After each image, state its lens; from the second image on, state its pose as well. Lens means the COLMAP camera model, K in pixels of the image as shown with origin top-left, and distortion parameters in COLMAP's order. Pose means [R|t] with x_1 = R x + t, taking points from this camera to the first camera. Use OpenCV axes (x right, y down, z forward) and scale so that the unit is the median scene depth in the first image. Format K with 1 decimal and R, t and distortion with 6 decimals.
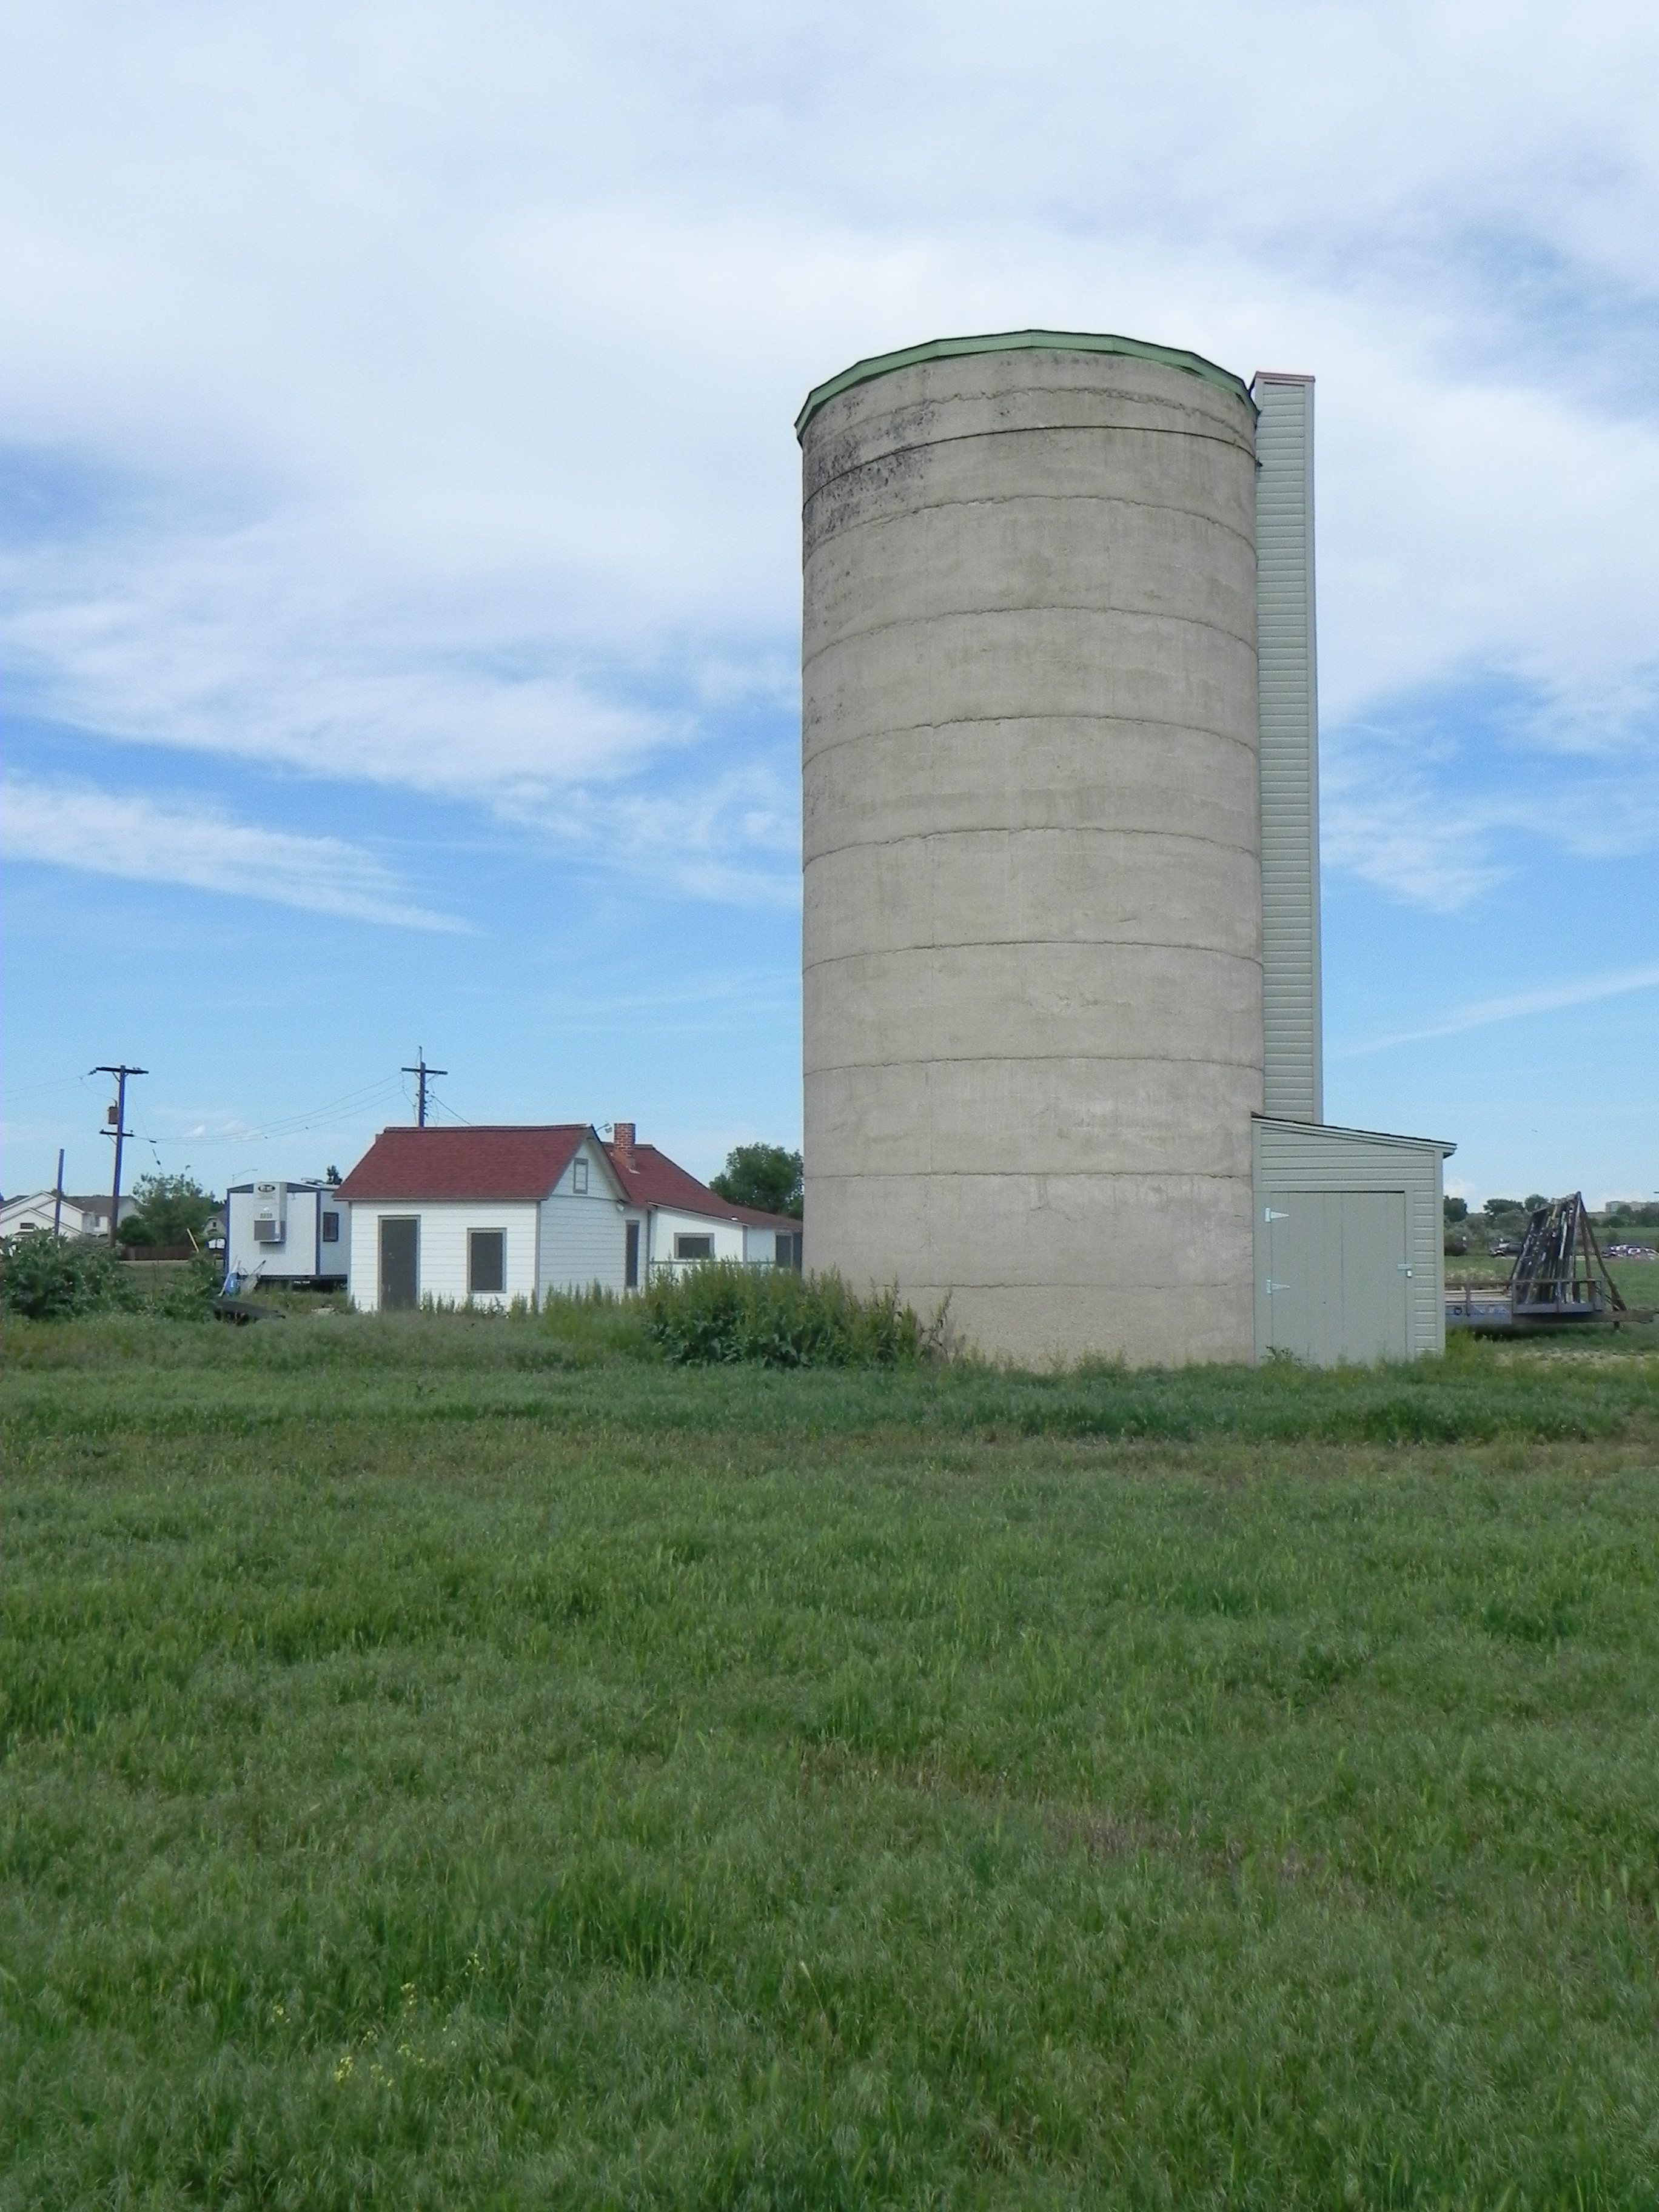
lens RADIAL K [[2099.4, 0, 838.8], [0, 2099.4, 1141.3], [0, 0, 1]] dist [-0.018569, 0.006251]
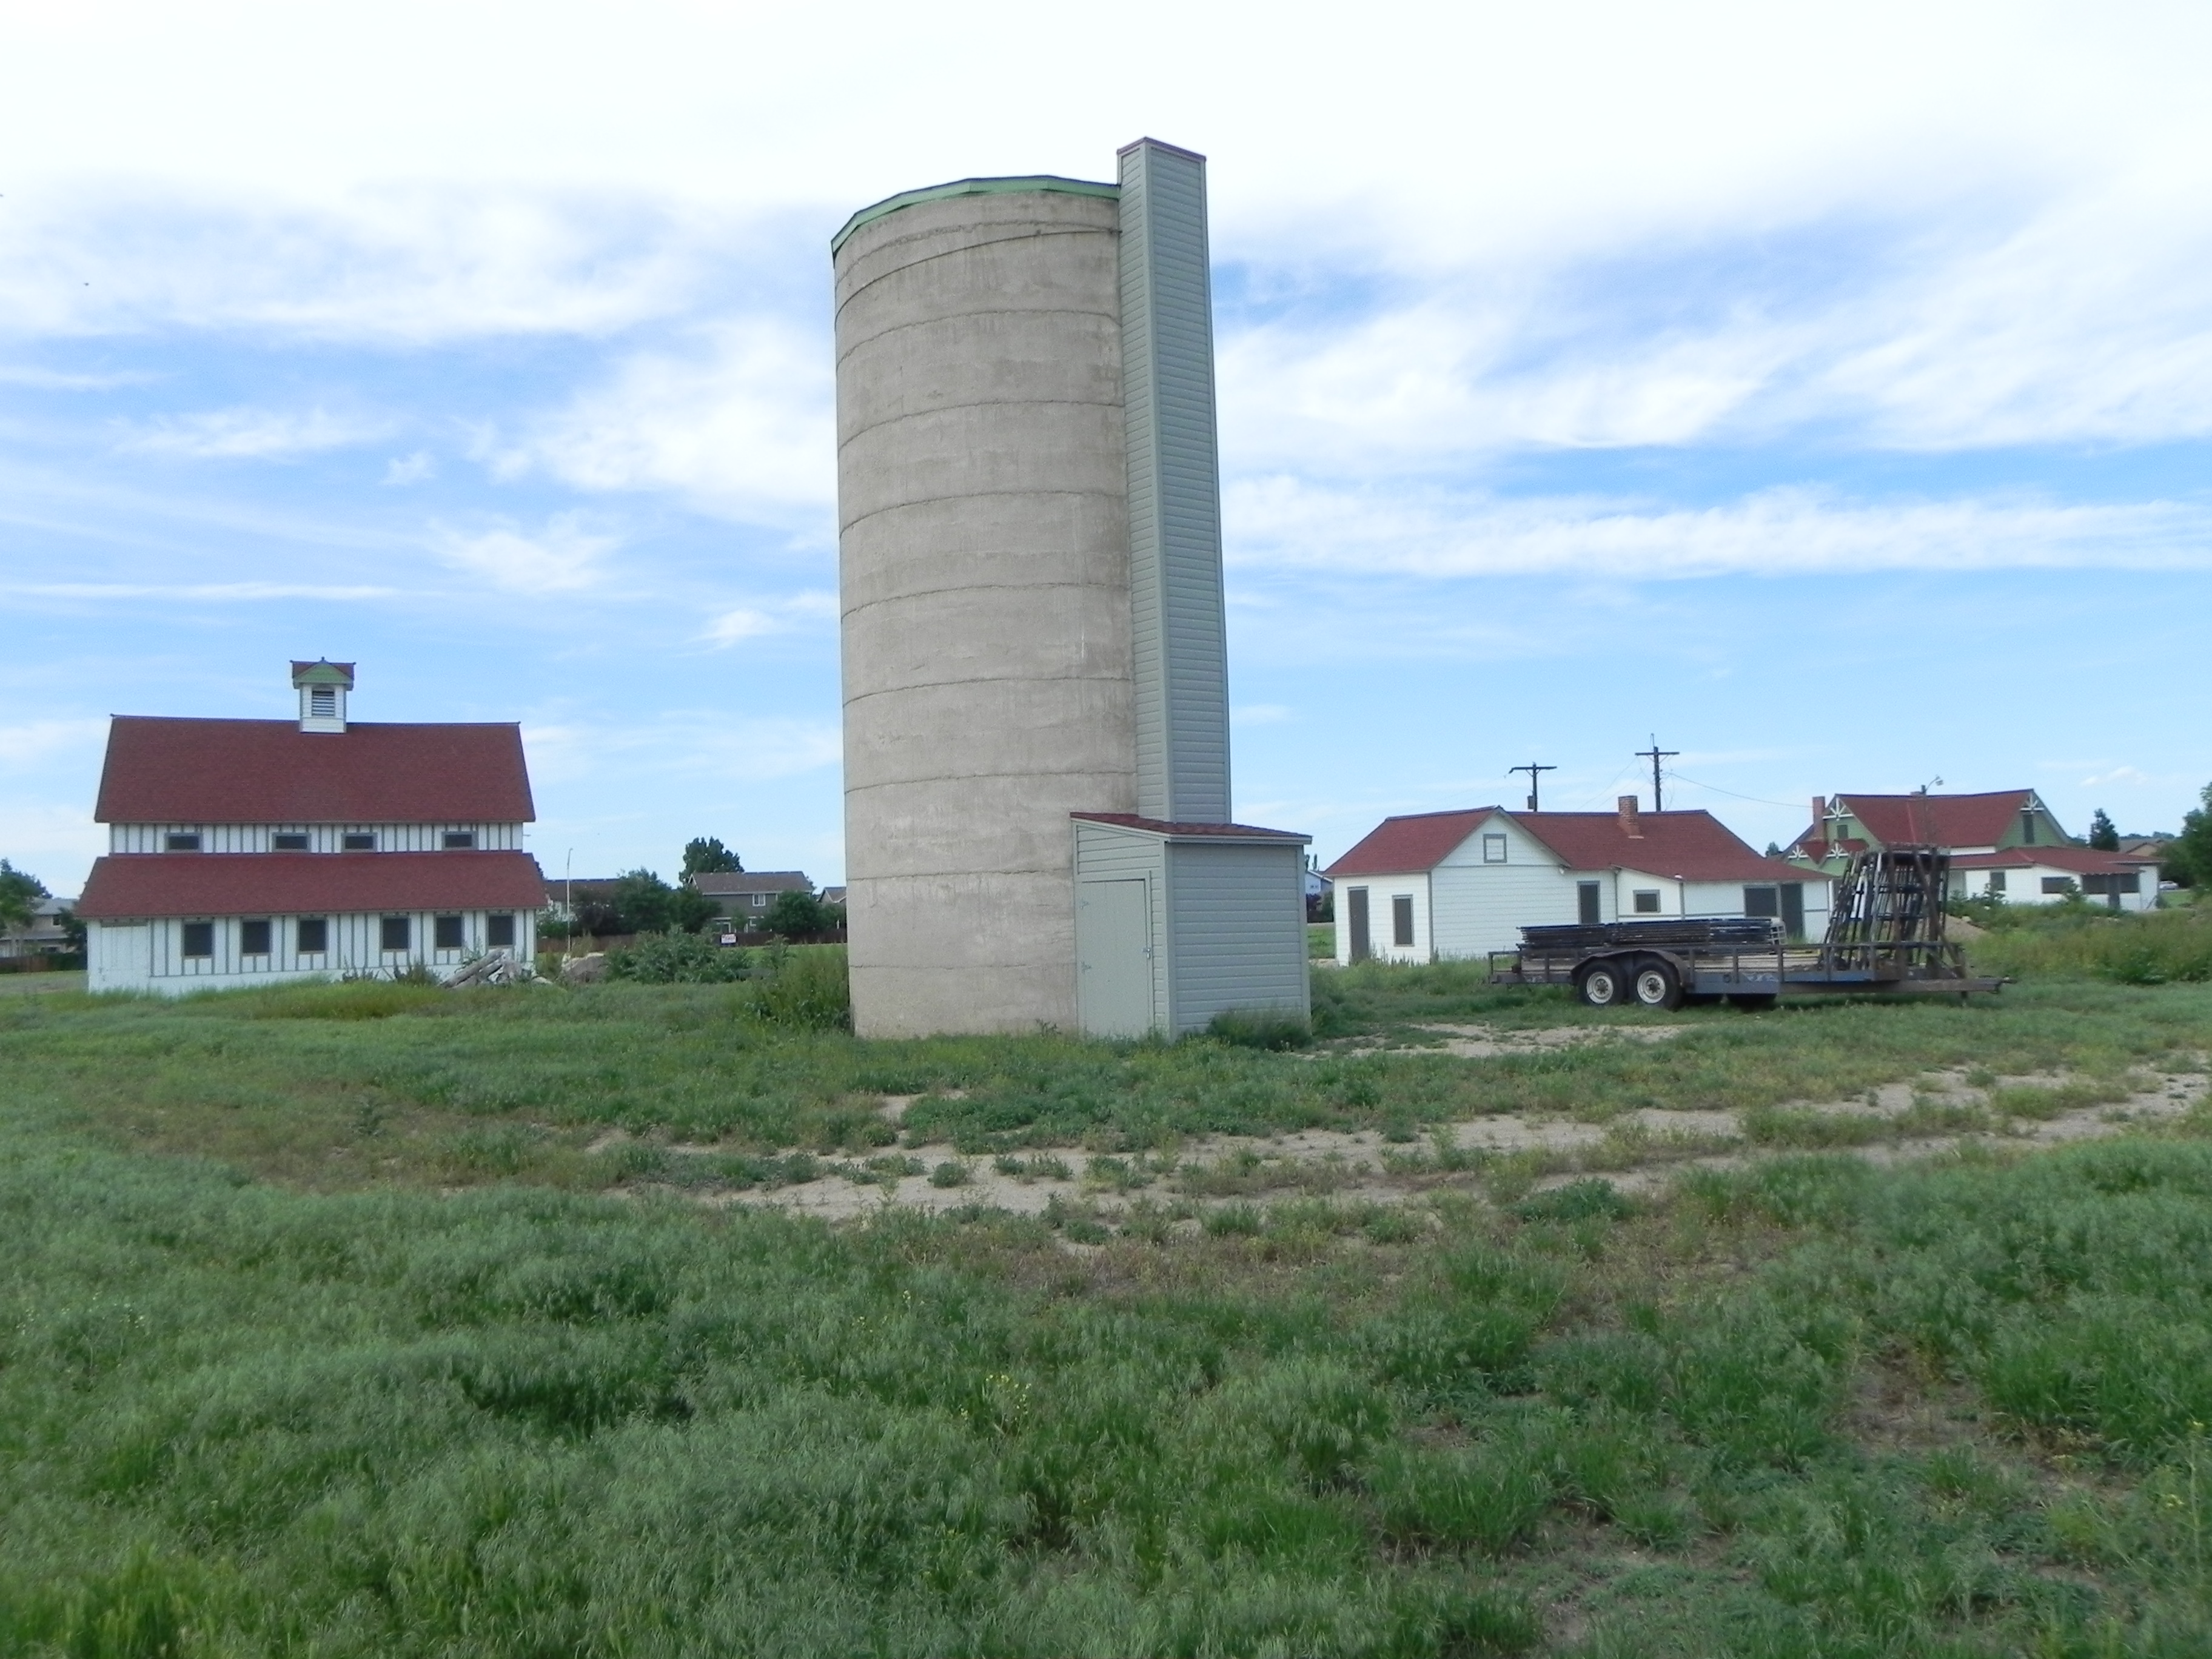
lens RADIAL K [[1679.0, 0, 1113.5], [0, 1679.0, 816.9], [0, 0, 1]] dist [-0.026752, 0.008966]
pose [[0.676274, -0.063482, -0.733909, 0.917899], [0.069998, 0.997310, -0.021765, 0.010401], [0.733317, -0.036653, 0.678899, 0.413313]]
